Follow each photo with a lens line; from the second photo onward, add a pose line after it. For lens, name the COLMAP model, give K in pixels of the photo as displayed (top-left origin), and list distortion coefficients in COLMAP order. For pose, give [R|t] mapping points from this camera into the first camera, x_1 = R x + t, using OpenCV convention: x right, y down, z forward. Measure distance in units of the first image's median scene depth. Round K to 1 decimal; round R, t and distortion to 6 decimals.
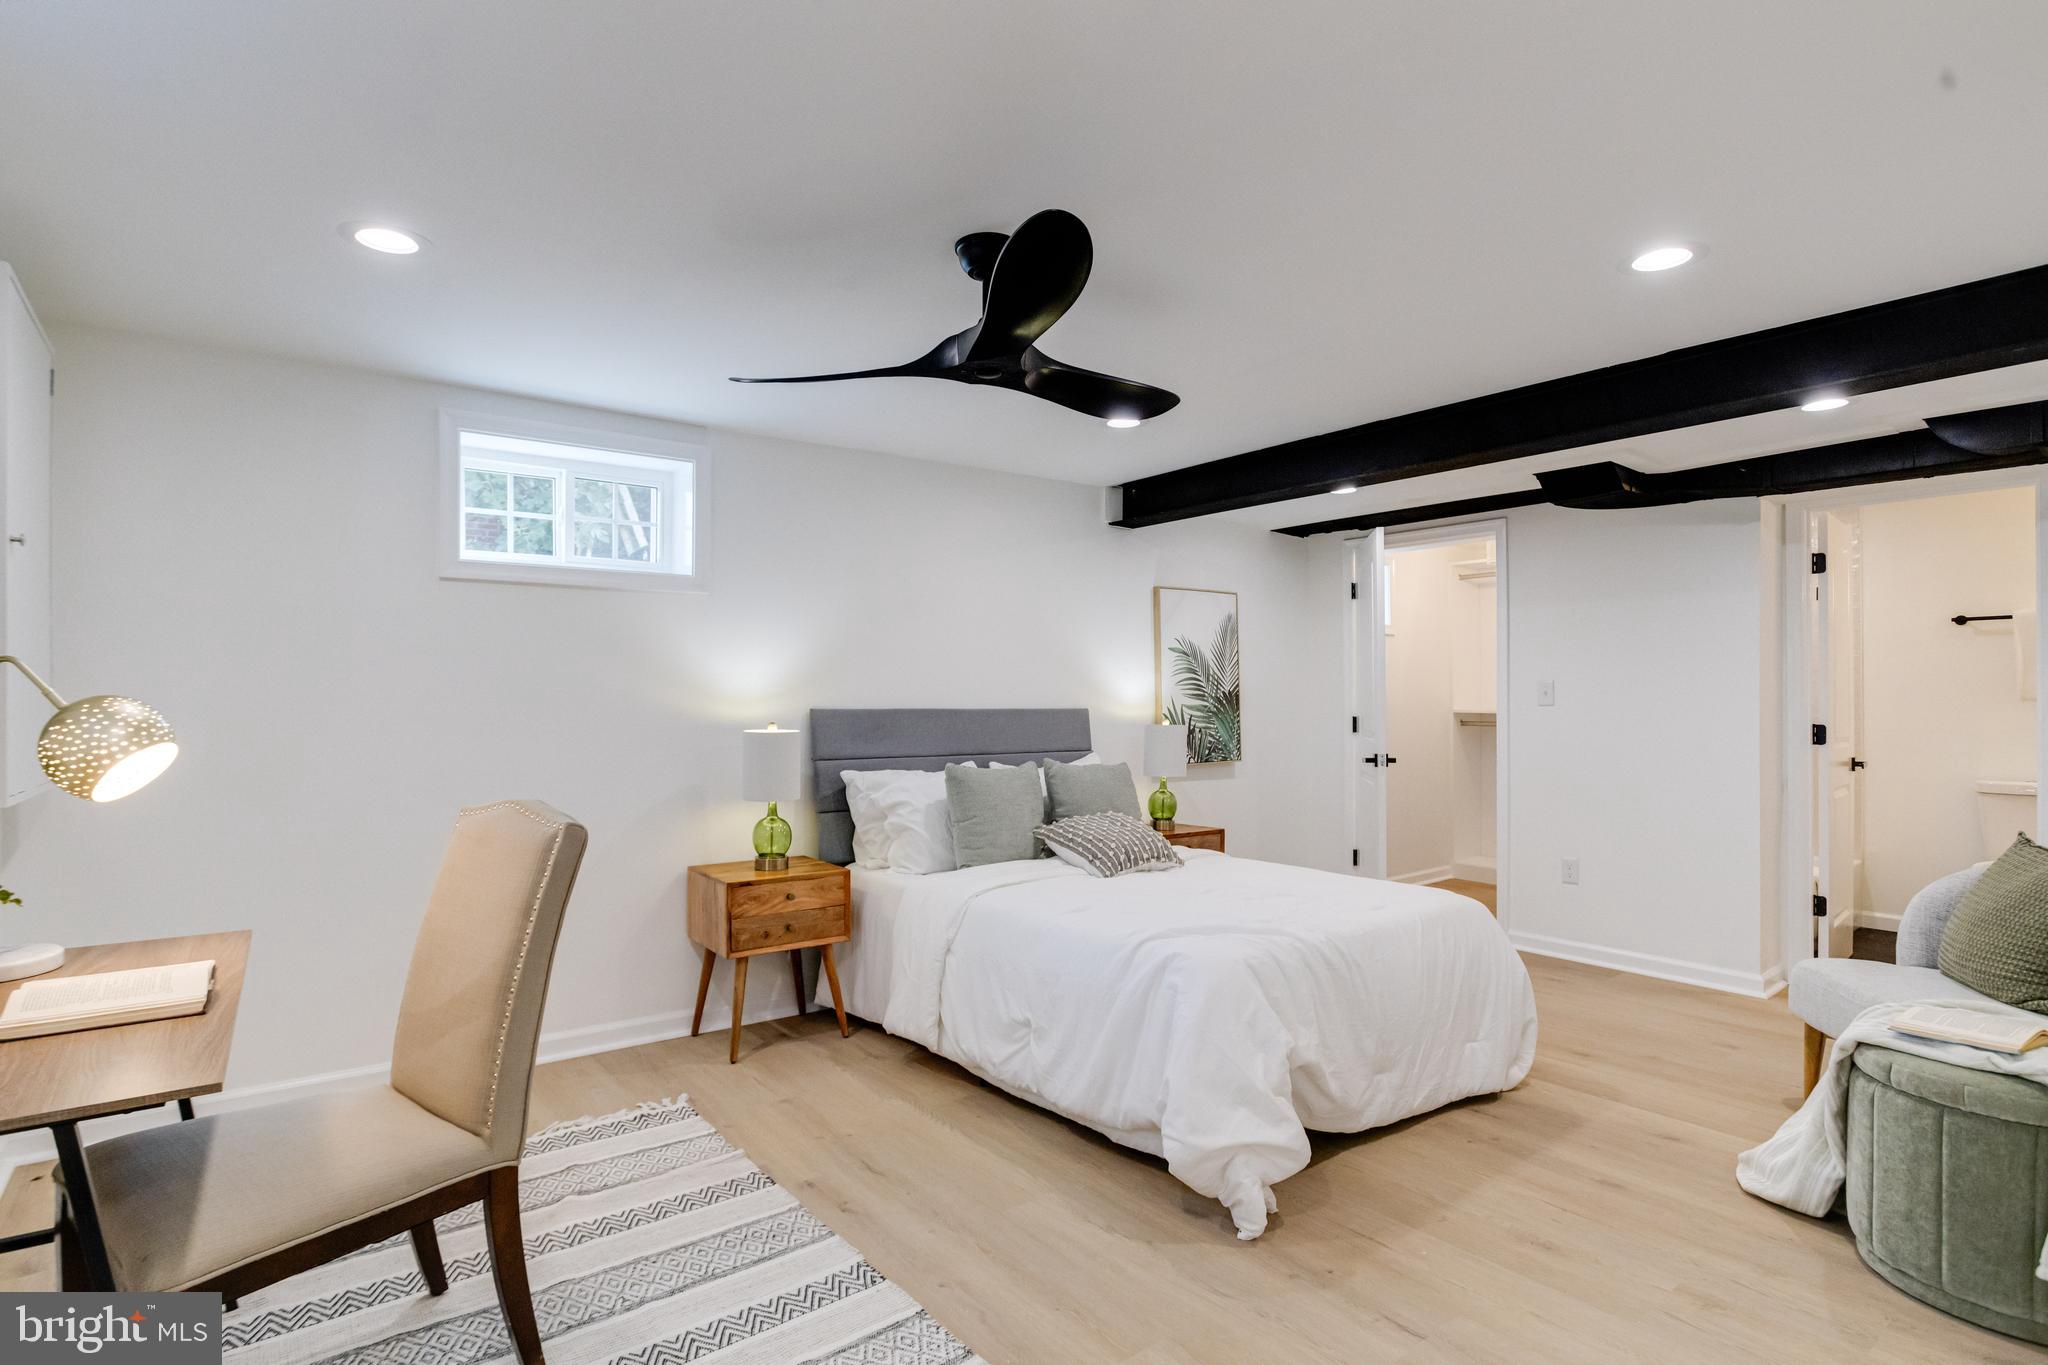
lens RADIAL K [[1020.1, 0, 1013.2], [0, 1020.1, 676.2], [0, 0, 1]] dist [-0.051358, 0.023201]
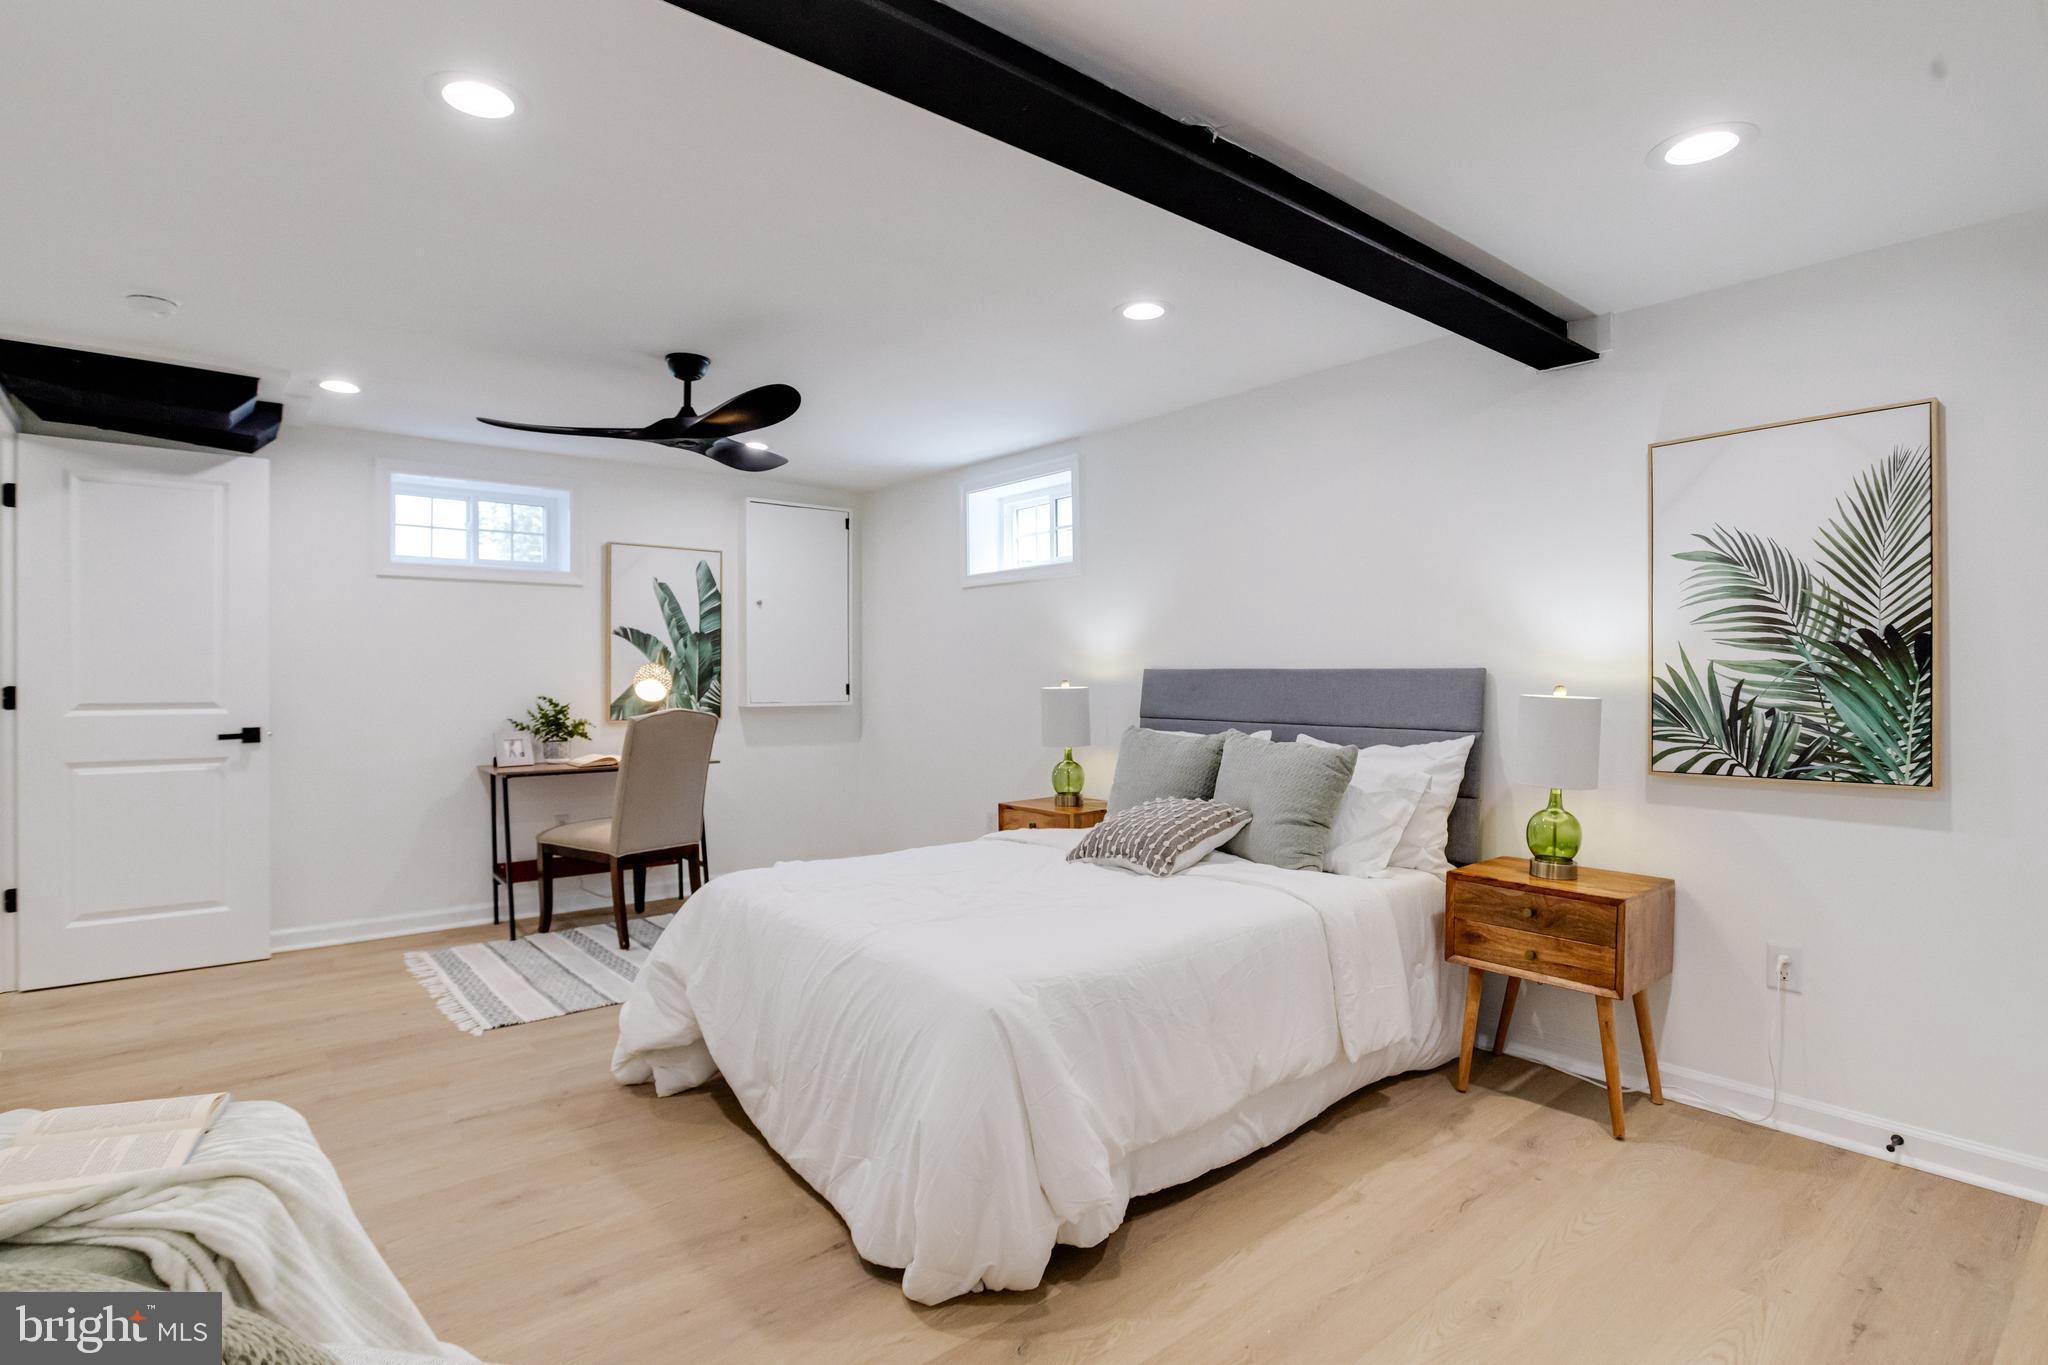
lens RADIAL K [[1020.1, 0, 1013.2], [0, 1020.1, 676.2], [0, 0, 1]] dist [-0.051358, 0.023201]
pose [[0.038546, 0.003789, -0.999250, 0.775983], [0.028817, 0.999573, 0.004902, 0.027498], [0.998841, -0.028984, 0.038421, 0.741549]]
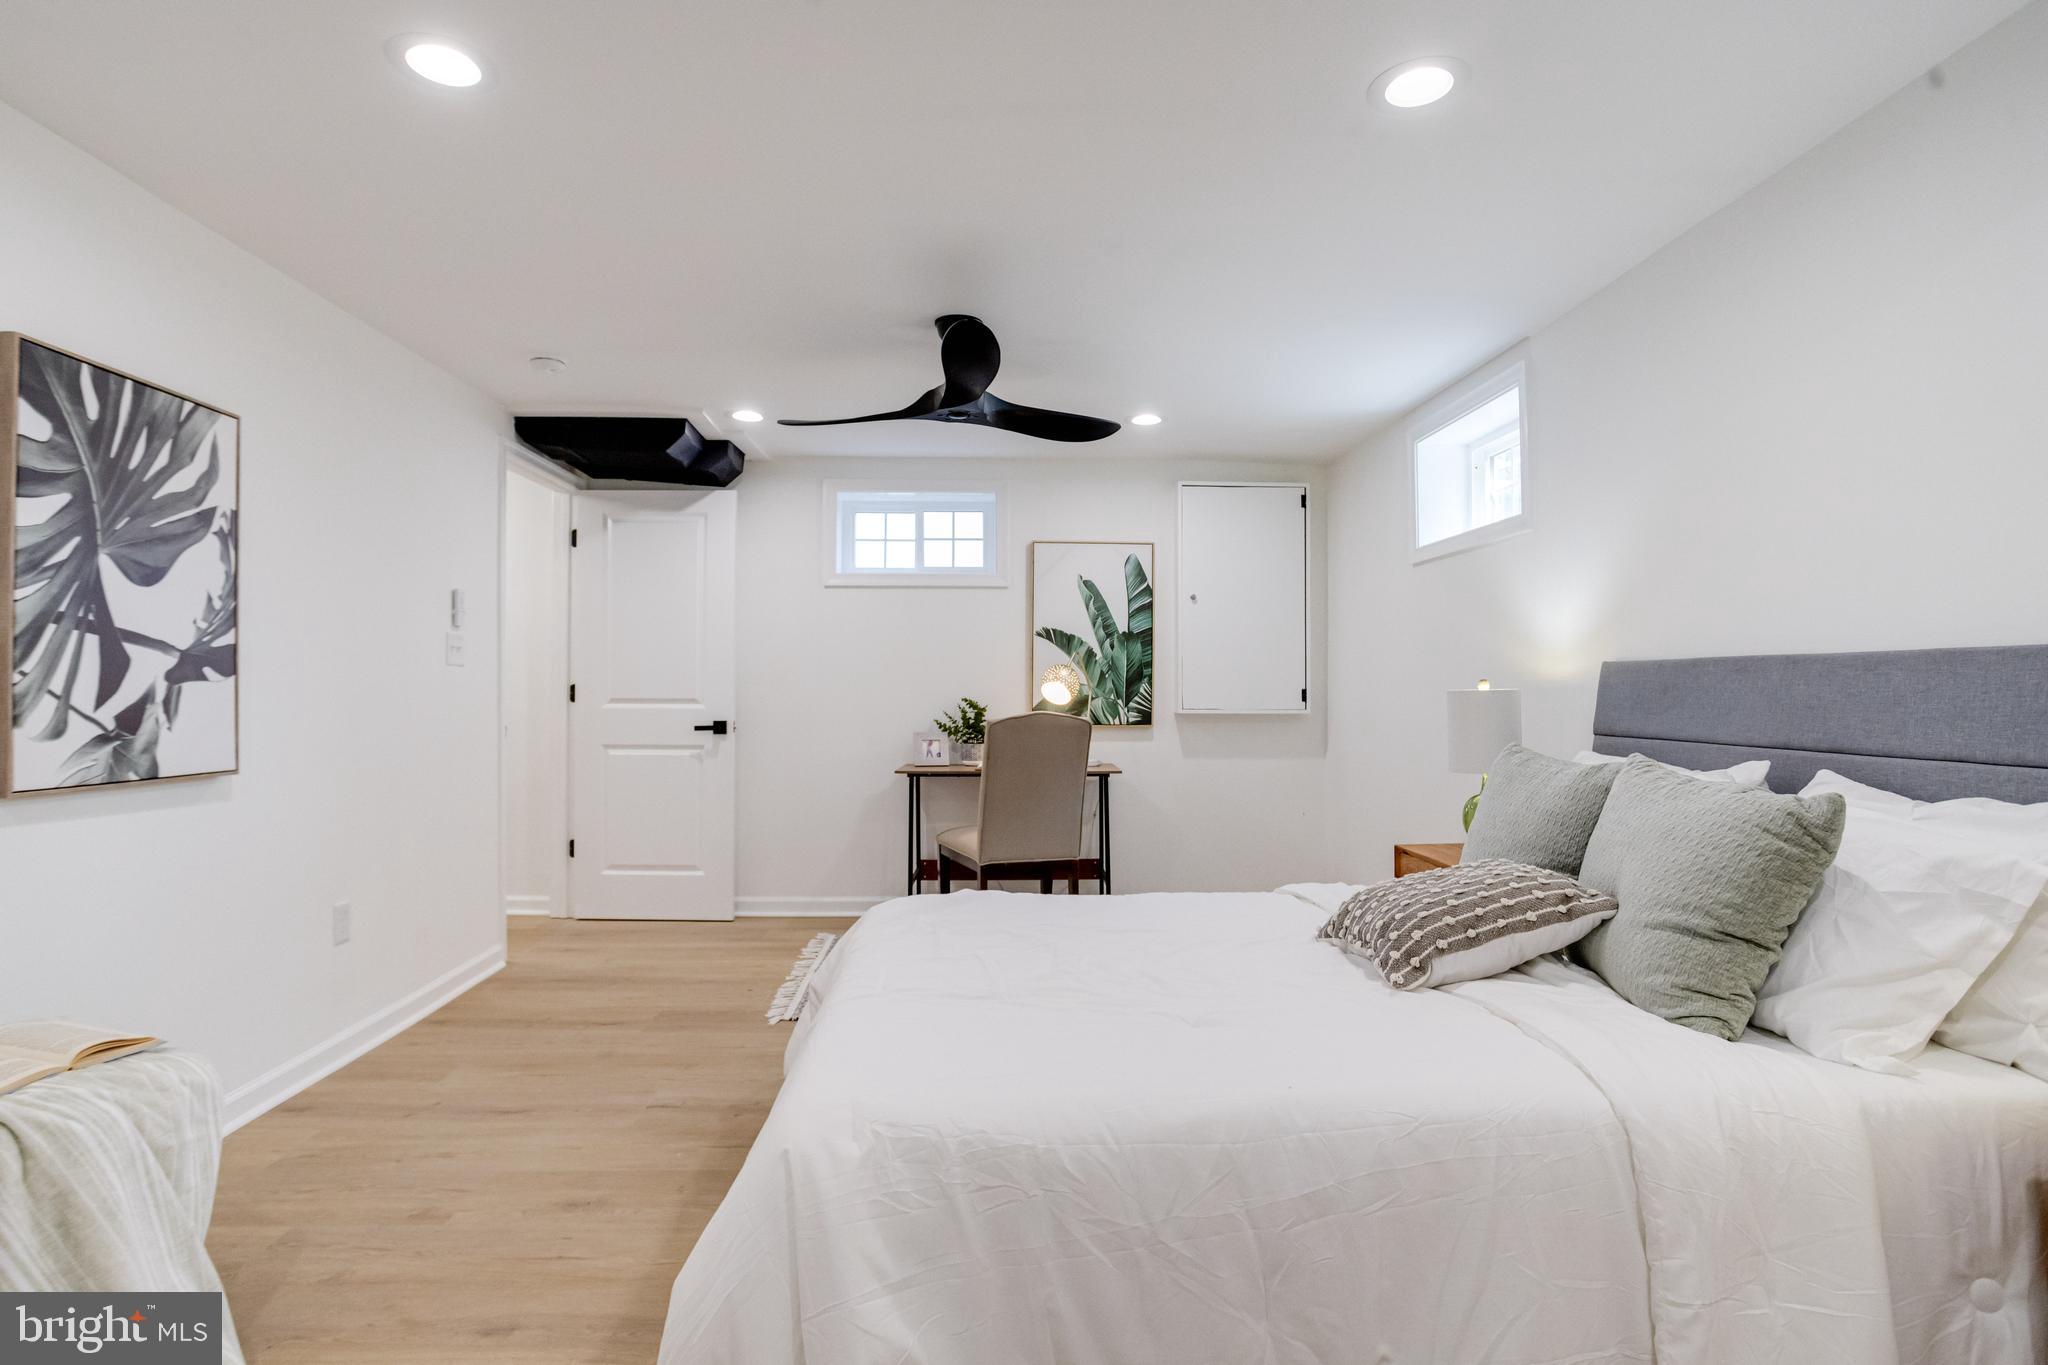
lens RADIAL K [[1015.7, 0, 1024.0], [0, 1015.7, 682.5], [0, 0, 1]] dist [-0.051115, 0.021532]
pose [[-0.575071, -0.005229, -0.818087, 0.538226], [0.021154, 0.999550, -0.021259, 0.047464], [0.817830, -0.029531, -0.574702, 0.963143]]
